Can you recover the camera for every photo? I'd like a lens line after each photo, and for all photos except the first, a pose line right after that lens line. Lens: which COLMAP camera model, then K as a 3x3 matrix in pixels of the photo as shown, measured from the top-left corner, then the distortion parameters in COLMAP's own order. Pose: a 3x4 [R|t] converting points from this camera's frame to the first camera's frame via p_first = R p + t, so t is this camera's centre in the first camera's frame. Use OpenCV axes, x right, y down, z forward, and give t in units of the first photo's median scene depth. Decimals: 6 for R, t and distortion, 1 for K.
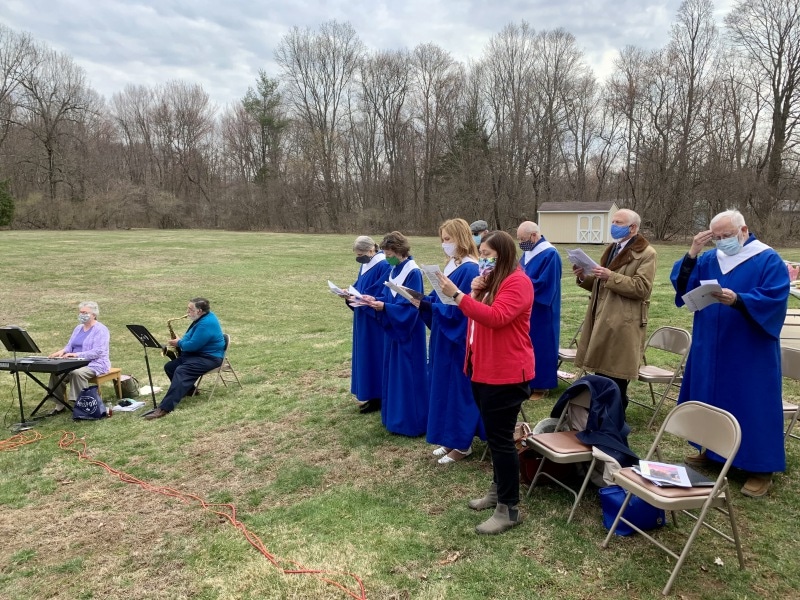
lens RADIAL K [[604.4, 0, 402.6], [0, 604.4, 298.0], [0, 0, 1]] dist [0.030713, -0.034853]
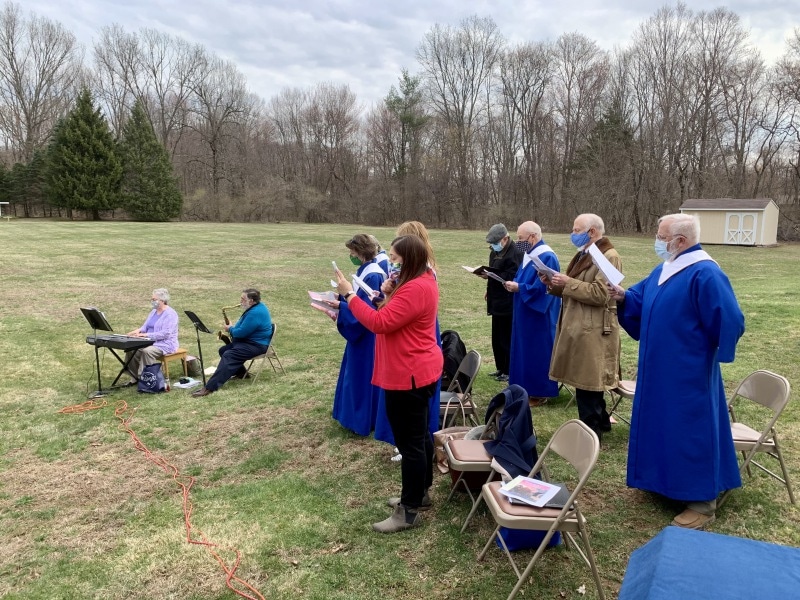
lens RADIAL K [[604.4, 0, 402.6], [0, 604.4, 298.0], [0, 0, 1]] dist [0.030713, -0.034853]
pose [[0.972635, 0.042035, -0.228502, 0.018287], [-0.040291, 0.999112, 0.012295, -0.000889], [0.228816, -0.002752, 0.973466, 0.000616]]
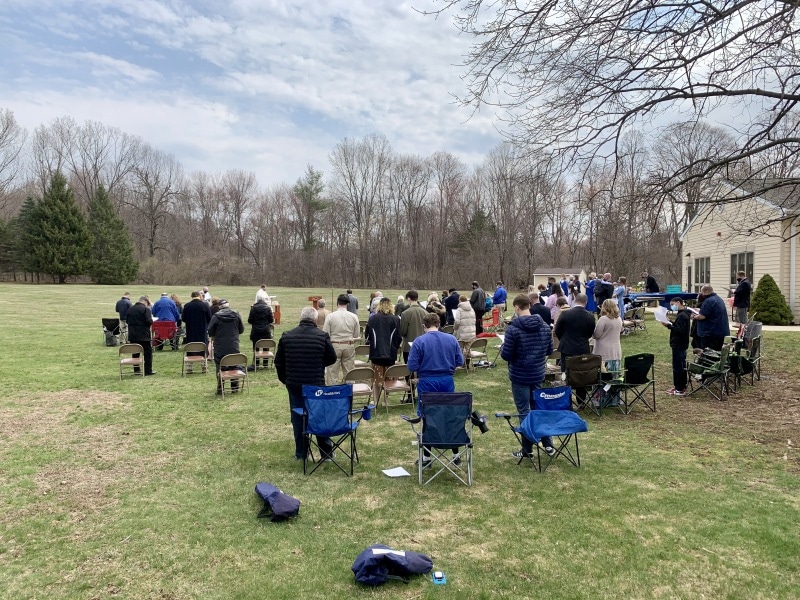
lens RADIAL K [[604.4, 0, 402.6], [0, 604.4, 298.0], [0, 0, 1]] dist [0.030713, -0.034853]
pose [[0.998559, 0.008686, 0.052962, -0.117168], [-0.003188, 0.994673, -0.103031, 0.046529], [-0.053575, 0.102714, 0.993267, -0.309725]]
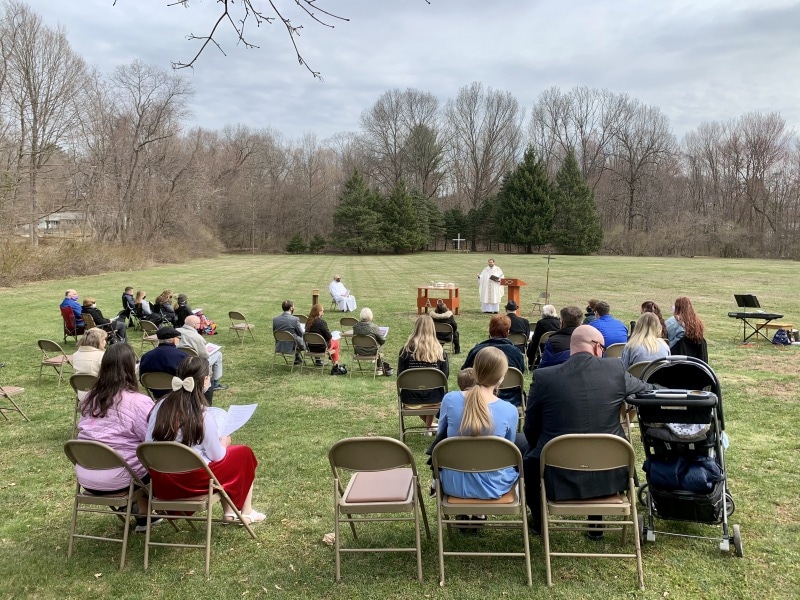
lens RADIAL K [[604.4, 0, 402.6], [0, 604.4, 298.0], [0, 0, 1]] dist [0.030713, -0.034853]
pose [[0.671702, 0.073147, -0.737201, 0.009474], [-0.107982, 0.994153, 0.000255, 0.016708], [0.732910, 0.079433, 0.675673, -0.114927]]
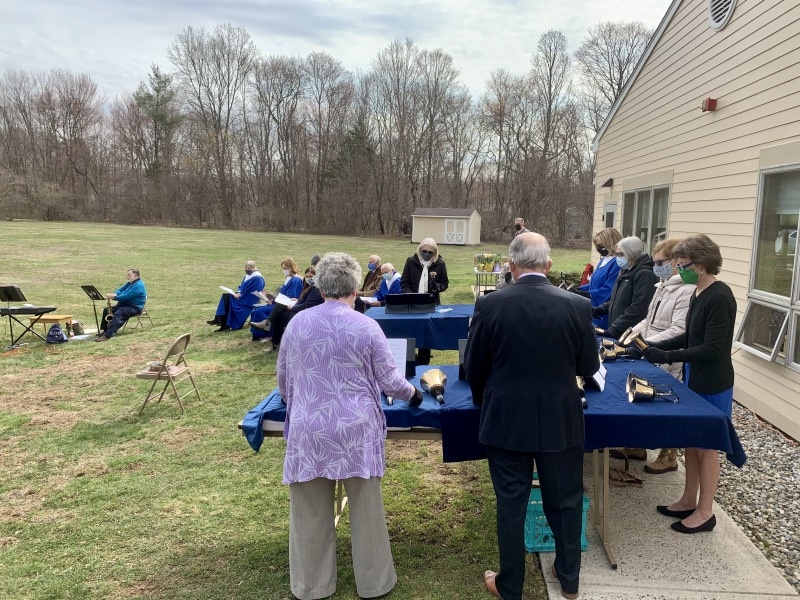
lens RADIAL K [[604.4, 0, 402.6], [0, 604.4, 298.0], [0, 0, 1]] dist [0.030713, -0.034853]
pose [[0.986483, 0.005789, 0.163761, 0.012784], [-0.006243, 0.999978, 0.002261, 0.006493], [-0.163744, -0.003253, 0.986497, -0.073109]]
